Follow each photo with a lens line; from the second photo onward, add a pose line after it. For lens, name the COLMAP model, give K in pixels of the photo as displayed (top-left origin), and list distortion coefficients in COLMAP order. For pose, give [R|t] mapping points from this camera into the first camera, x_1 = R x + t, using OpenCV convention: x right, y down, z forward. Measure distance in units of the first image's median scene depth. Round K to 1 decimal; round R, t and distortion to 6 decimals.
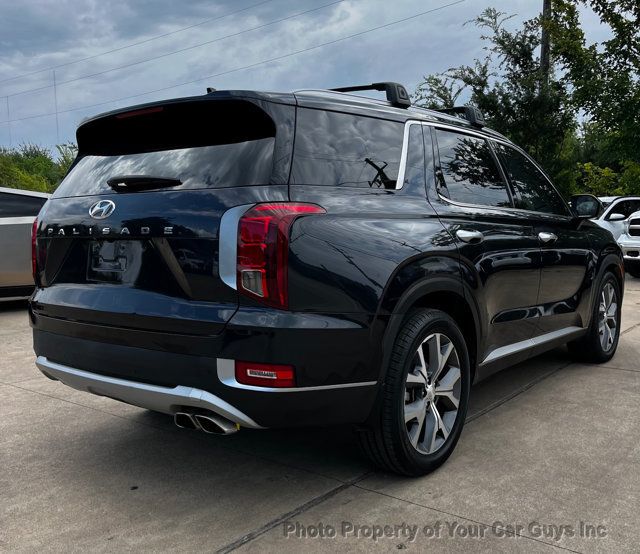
lens RADIAL K [[648.1, 0, 317.7], [0, 648.1, 289.8], [0, 0, 1]] dist [0.056921, -0.085572]
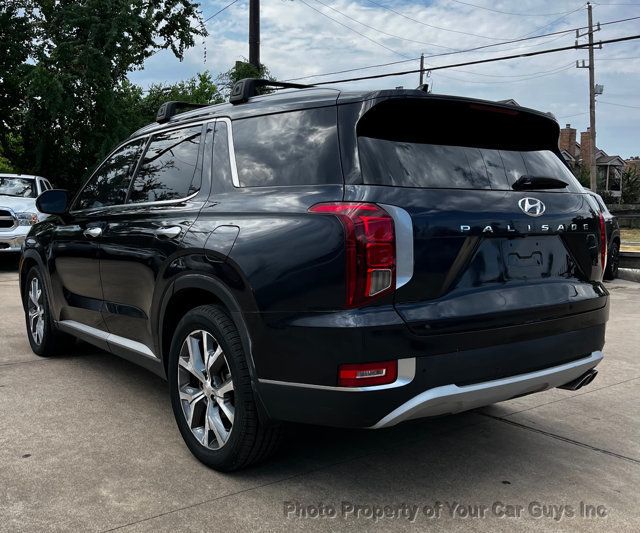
lens RADIAL K [[651.8, 0, 320.0], [0, 651.8, 266.5], [0, 0, 1]] dist [0.013117, 0.032049]
pose [[0.243776, -0.066806, 0.967528, -1.208374], [0.084057, 0.995326, 0.047547, -0.092709], [-0.966182, 0.069737, 0.248252, 0.929778]]
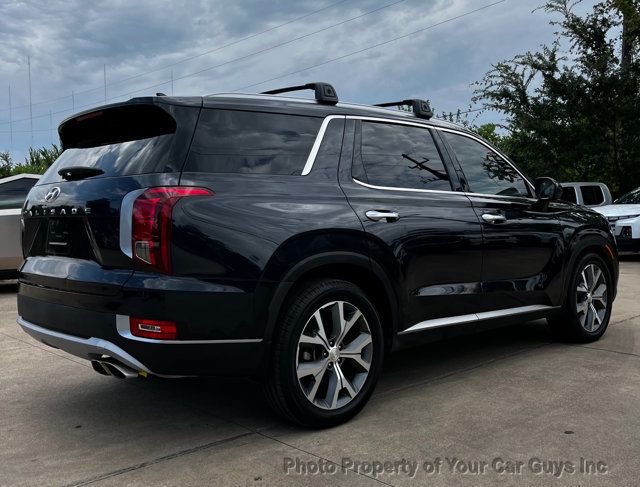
lens RADIAL K [[648.5, 0, 320.0], [0, 648.5, 243.5], [0, 0, 1]] dist [0.040381, -0.019341]
pose [[0.987983, 0.003399, -0.154524, 0.313604], [-0.011278, 0.998678, -0.050143, 0.022406], [0.154149, 0.051284, 0.986716, -0.118928]]
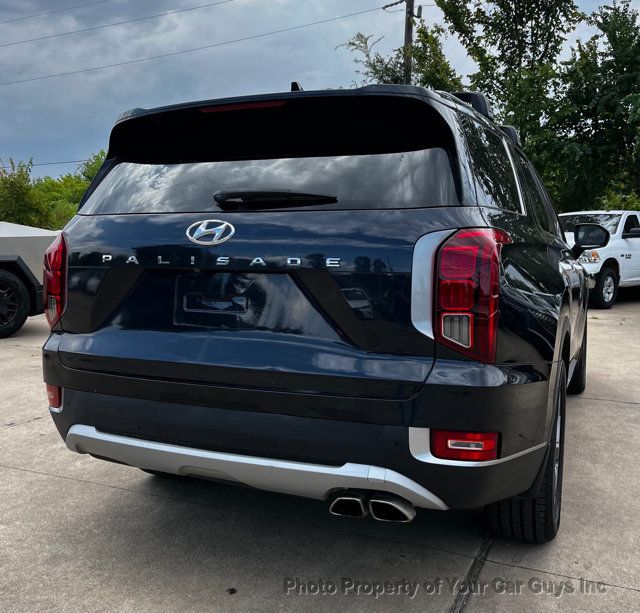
lens RADIAL K [[663.8, 0, 309.9], [0, 663.8, 314.9], [0, 0, 1]] dist [0.033910, -0.021511]
pose [[0.969795, -0.009003, 0.243755, -0.353633], [0.008314, 0.999958, 0.003856, -0.025461], [-0.243779, -0.001713, 0.969829, 0.192054]]
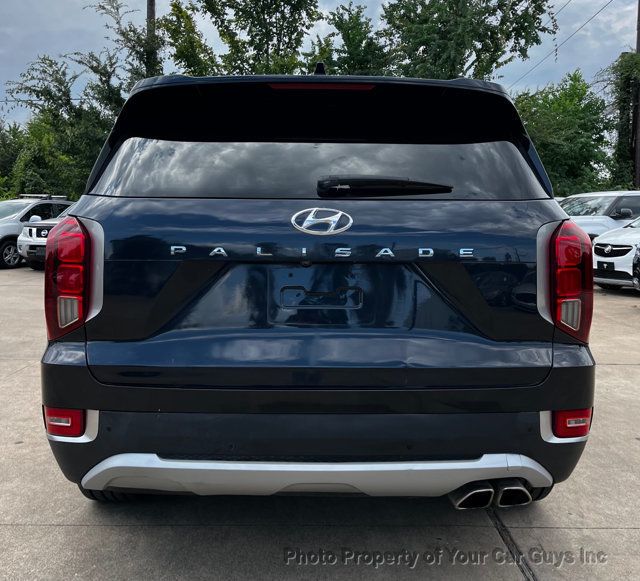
lens RADIAL K [[661.5, 0, 318.8], [0, 661.5, 257.2], [0, 0, 1]] dist [0.028913, -0.014085]
pose [[0.774570, -0.016274, 0.632279, -0.676430], [0.044022, 0.998632, -0.028225, -0.056790], [-0.630955, 0.049697, 0.774226, 0.397304]]
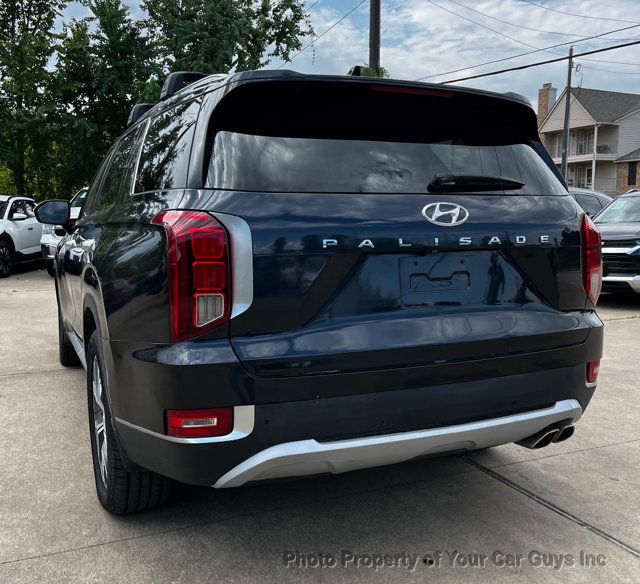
lens RADIAL K [[648.3, 0, 320.5], [0, 648.3, 282.0], [0, 0, 1]] dist [0.046169, -0.034020]
pose [[0.454193, -0.075153, 0.887728, -0.951003], [0.082938, 0.995675, 0.041857, -0.075669], [-0.887034, 0.054615, 0.458462, 0.676712]]
